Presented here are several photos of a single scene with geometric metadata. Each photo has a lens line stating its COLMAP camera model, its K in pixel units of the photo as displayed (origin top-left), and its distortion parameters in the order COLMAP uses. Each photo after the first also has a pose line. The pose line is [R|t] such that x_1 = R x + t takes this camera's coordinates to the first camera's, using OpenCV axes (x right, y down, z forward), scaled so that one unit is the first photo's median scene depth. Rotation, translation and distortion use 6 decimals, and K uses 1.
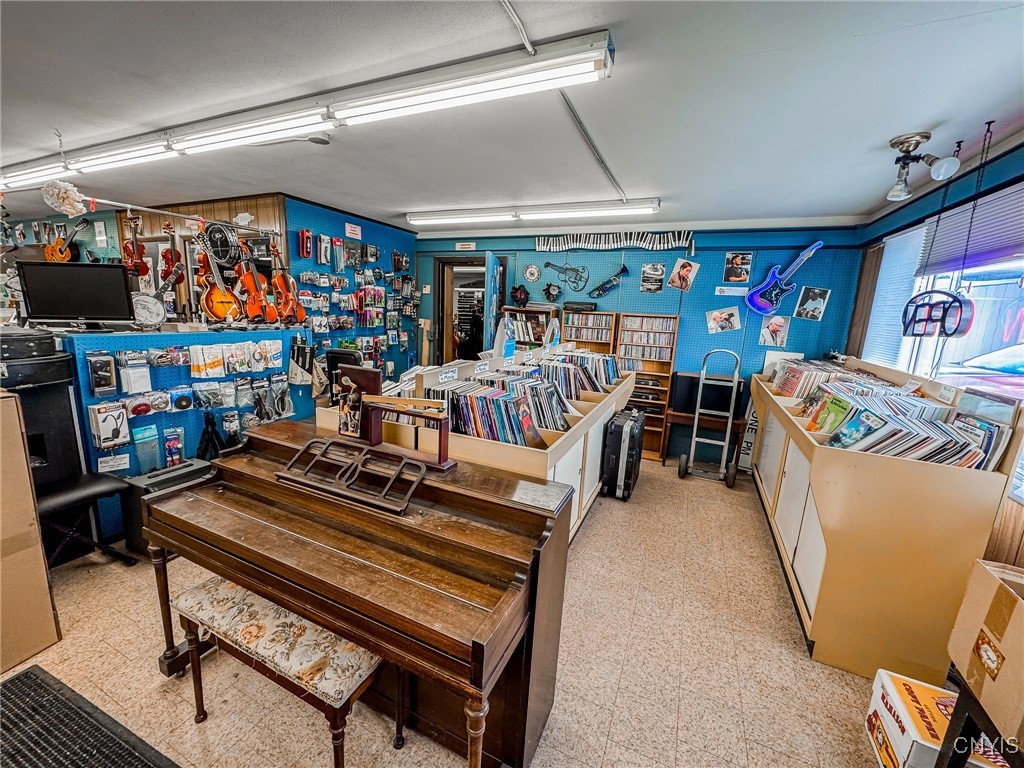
lens RADIAL K [[407.9, 0, 512.8], [0, 407.9, 385.6], [0, 0, 1]] dist [-0.003586, 0.000079]
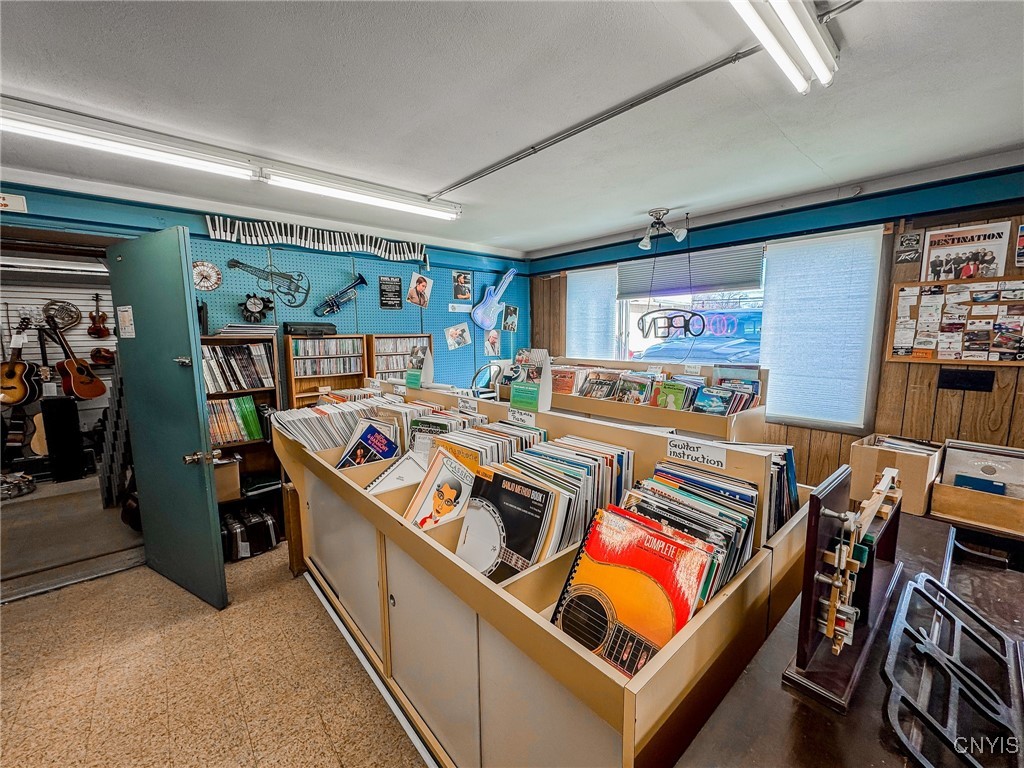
lens RADIAL K [[407.9, 0, 512.5], [0, 407.9, 380.8], [0, 0, 1]] dist [-0.003586, 0.000079]
pose [[0.422489, -0.153069, 0.893349, -0.351439], [0.198411, 0.977349, 0.073628, -0.096324], [-0.884384, 0.146144, 0.443290, 0.428239]]
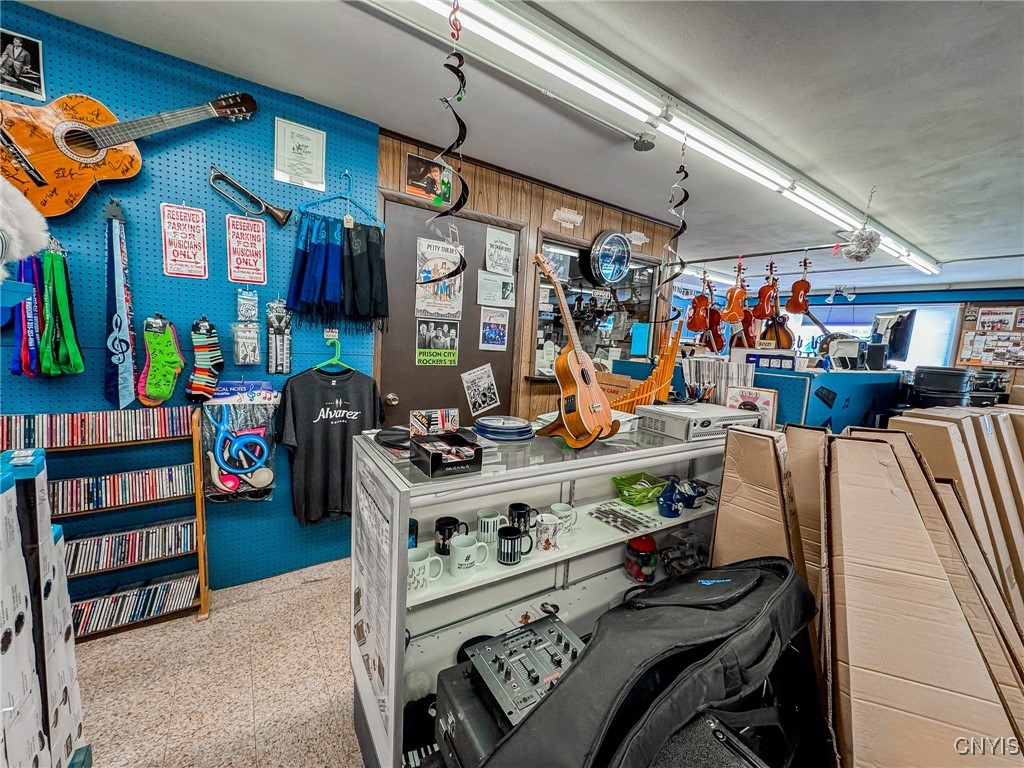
lens RADIAL K [[407.9, 0, 510.4], [0, 407.9, 383.5], [0, 0, 1]] dist [-0.003586, 0.000079]
pose [[0.532929, -0.112714, 0.838619, -1.492777], [0.128647, 0.990360, 0.051355, -0.164894], [-0.836323, 0.080518, 0.542292, 0.712316]]
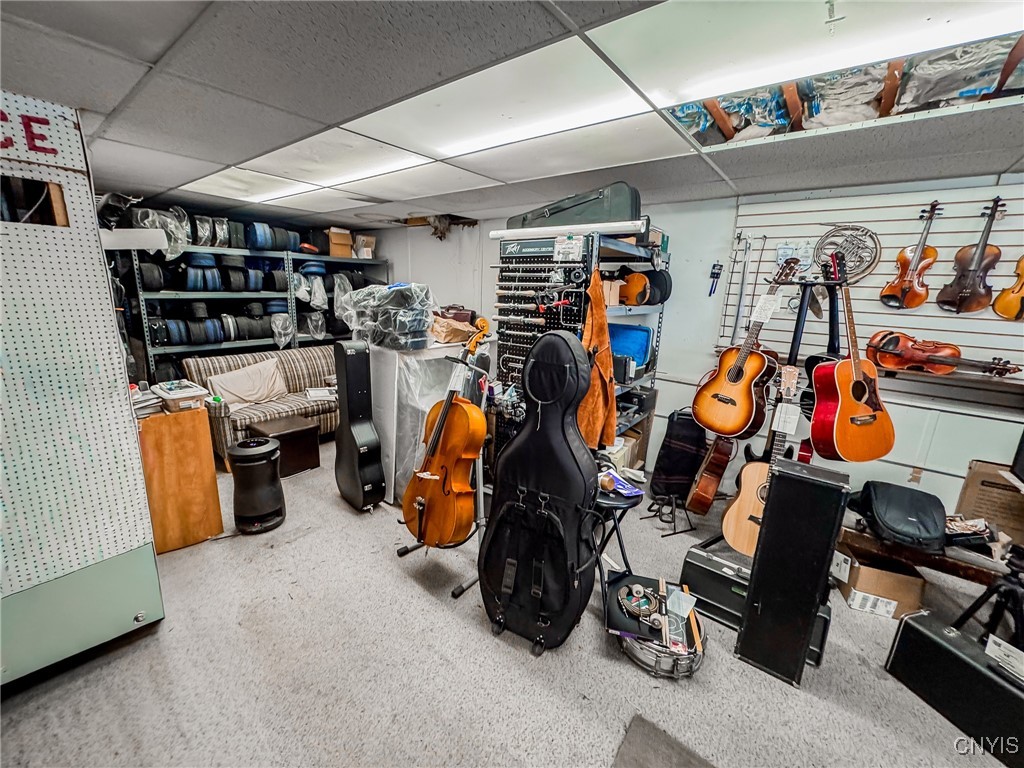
lens RADIAL K [[407.9, 0, 516.7], [0, 407.9, 384.5], [0, 0, 1]] dist [-0.003586, 0.000079]
pose [[0.968654, 0.052740, -0.242749, -0.100318], [-0.045146, 0.998304, 0.036747, -0.291633], [0.244276, -0.024636, 0.969393, 1.488575]]
